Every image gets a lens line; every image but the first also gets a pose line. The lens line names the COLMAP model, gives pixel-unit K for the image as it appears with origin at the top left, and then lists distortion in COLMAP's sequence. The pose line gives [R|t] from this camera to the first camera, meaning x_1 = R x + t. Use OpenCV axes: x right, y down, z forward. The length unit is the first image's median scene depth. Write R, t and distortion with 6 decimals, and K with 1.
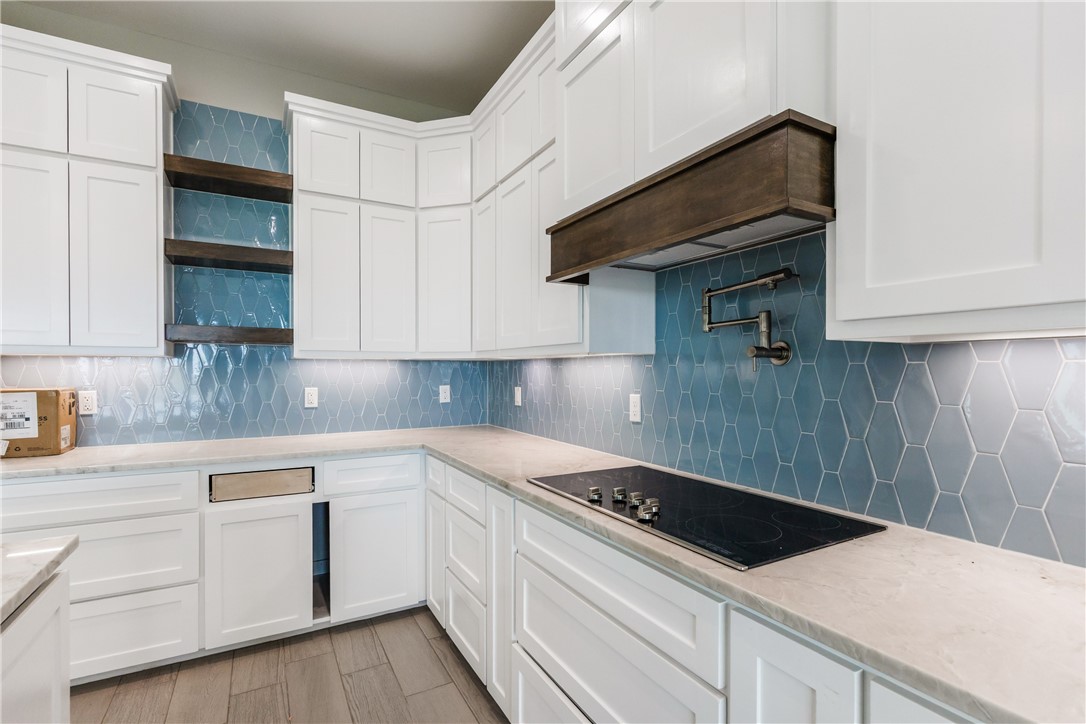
lens RADIAL K [[509.5, 0, 536.8], [0, 509.5, 375.1], [0, 0, 1]] dist [-0.003338, 0.001718]
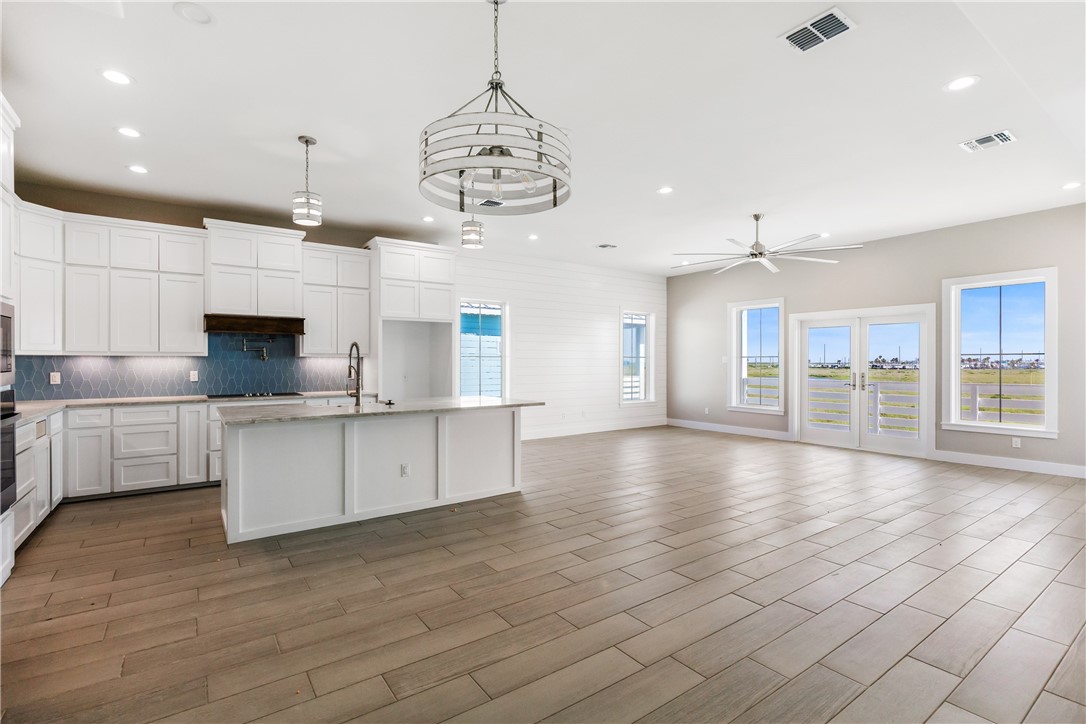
lens RADIAL K [[509.5, 0, 542.5], [0, 509.5, 362.4], [0, 0, 1]] dist [-0.003338, 0.001718]
pose [[-0.103295, -0.001114, 0.994650, -2.586913], [0.013898, 0.999900, 0.002563, 0.010808], [-0.994554, 0.014088, -0.103270, -0.523427]]
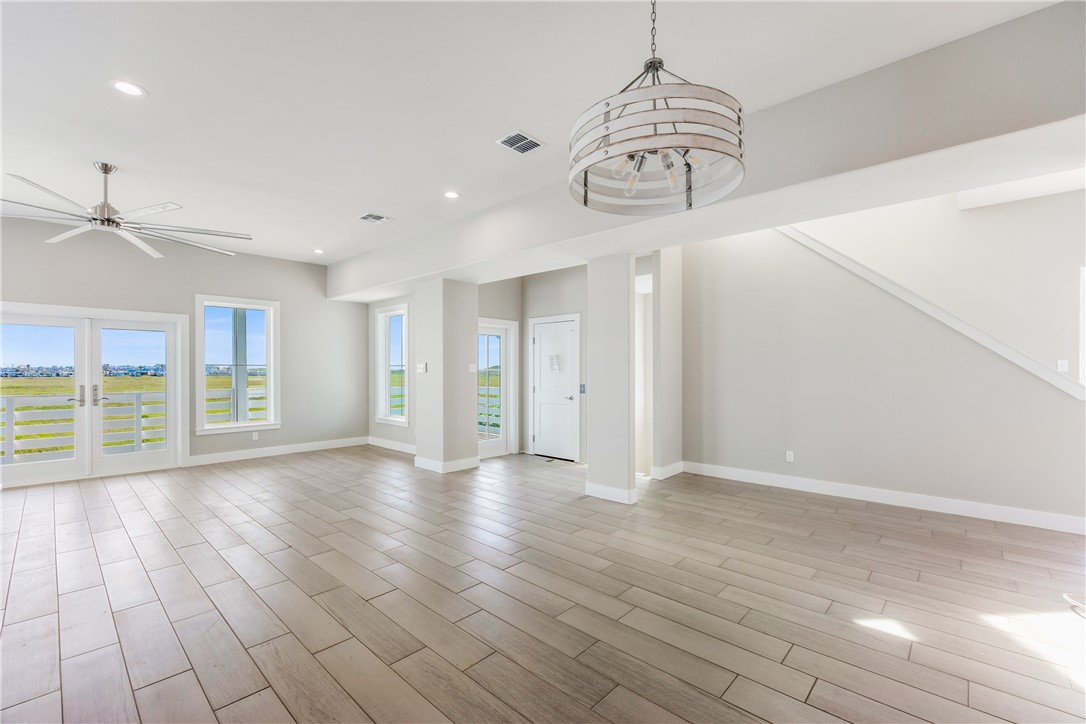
lens RADIAL K [[468.9, 0, 541.5], [0, 468.9, 370.8], [0, 0, 1]] dist [-0.007497, -0.000473]
pose [[-0.952217, 0.001417, -0.305420, -1.014546], [-0.003879, 0.999853, 0.016731, -0.013810], [0.305398, 0.017116, -0.952071, 0.242166]]
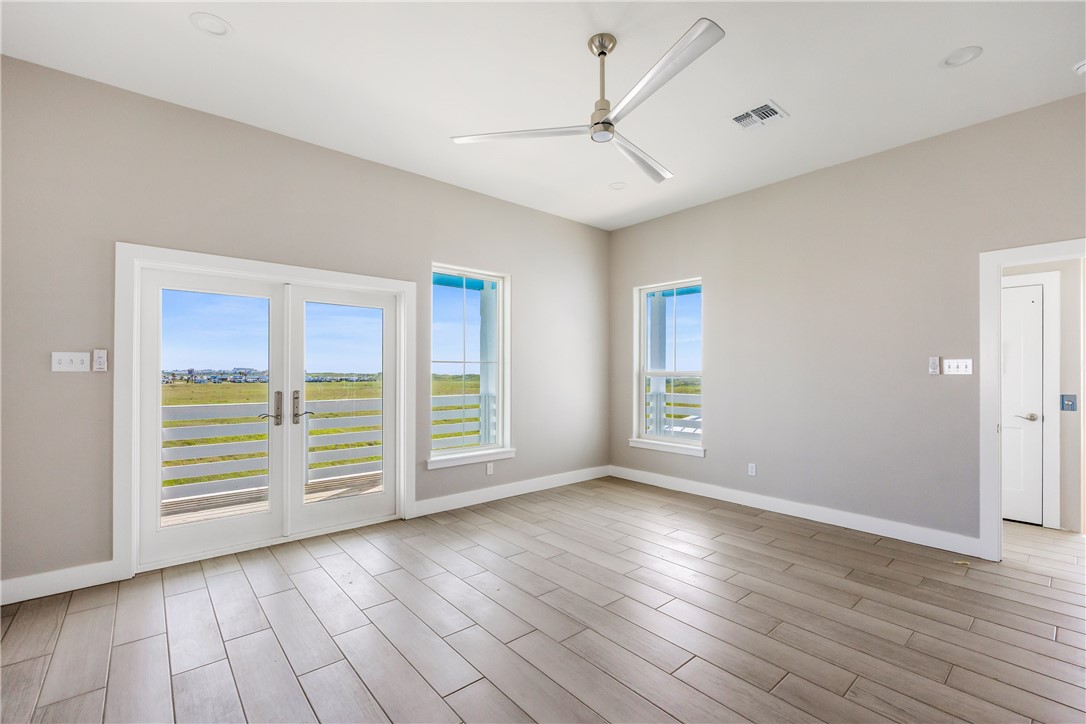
lens RADIAL K [[468.9, 0, 541.3], [0, 468.9, 374.1], [0, 0, 1]] dist [-0.007497, -0.000473]
pose [[-0.978441, -0.003454, -0.206498, 0.072584], [-0.005844, 0.999923, 0.010966, 0.039095], [0.206444, 0.011936, -0.978386, -1.244097]]
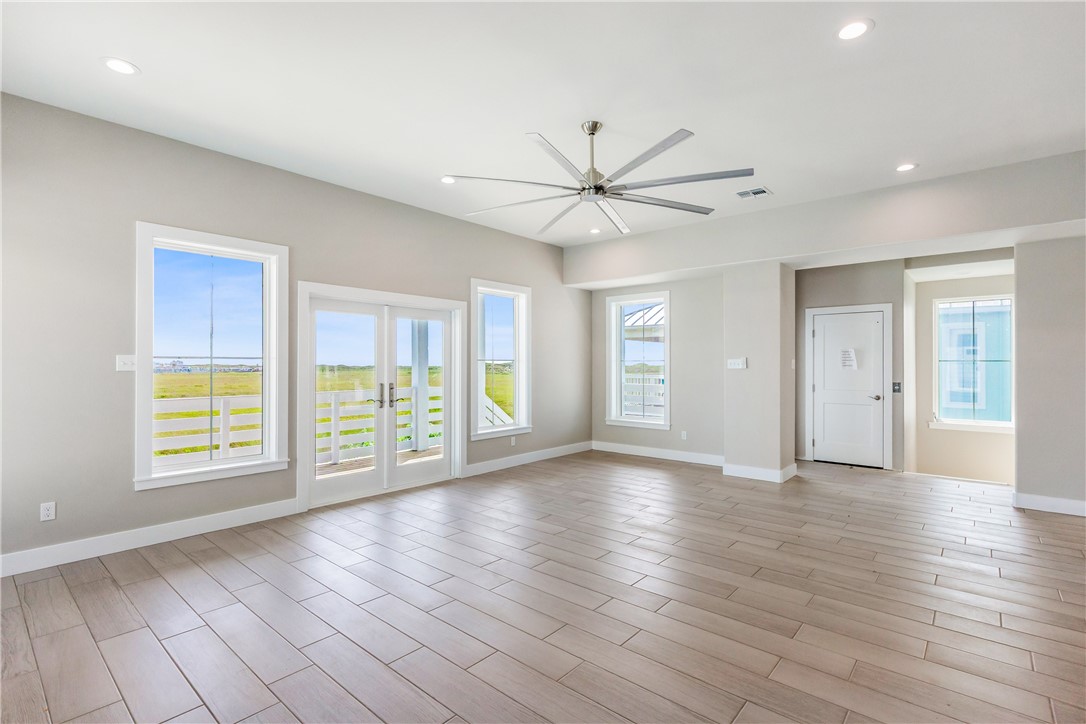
lens RADIAL K [[509.5, 0, 533.2], [0, 509.5, 363.0], [0, 0, 1]] dist [-0.003338, 0.001718]
pose [[-0.942540, -0.002520, -0.334083, 0.742396], [-0.005856, 0.999943, 0.008980, -0.002698], [0.334041, 0.010420, -0.942501, -0.476738]]
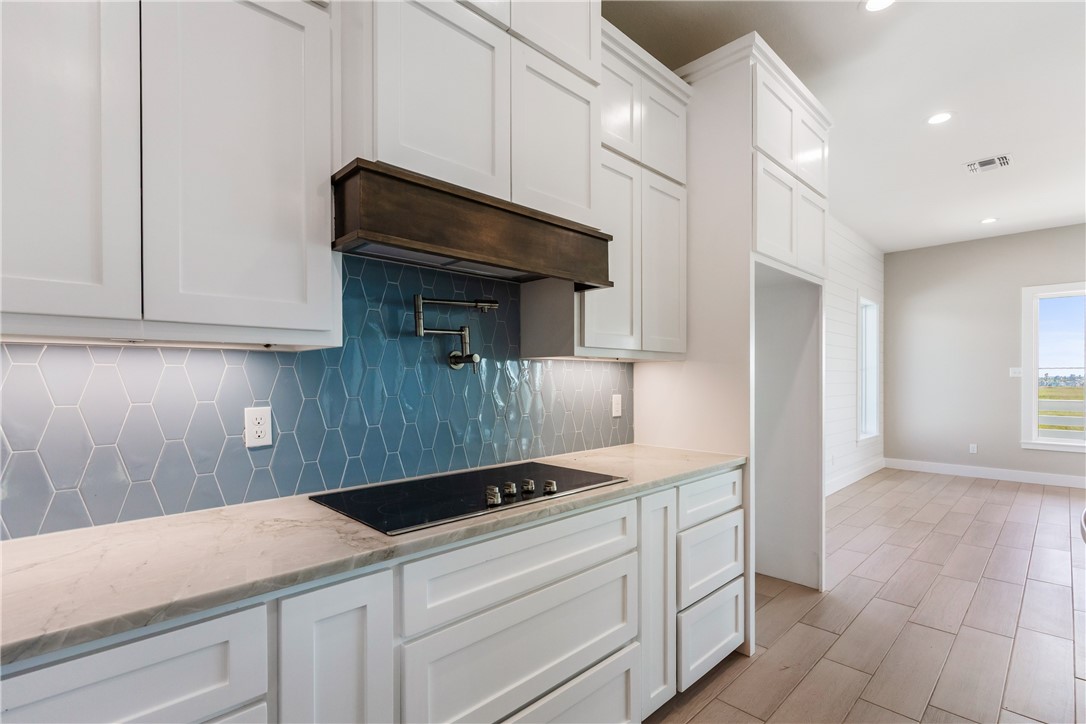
lens RADIAL K [[509.5, 0, 544.0], [0, 509.5, 383.9], [0, 0, 1]] dist [-0.003338, 0.001718]
pose [[-0.266478, -0.008468, 0.963804, -0.573711], [0.016759, 0.999770, 0.013417, 0.002742], [-0.963695, 0.019728, -0.266274, 0.791239]]
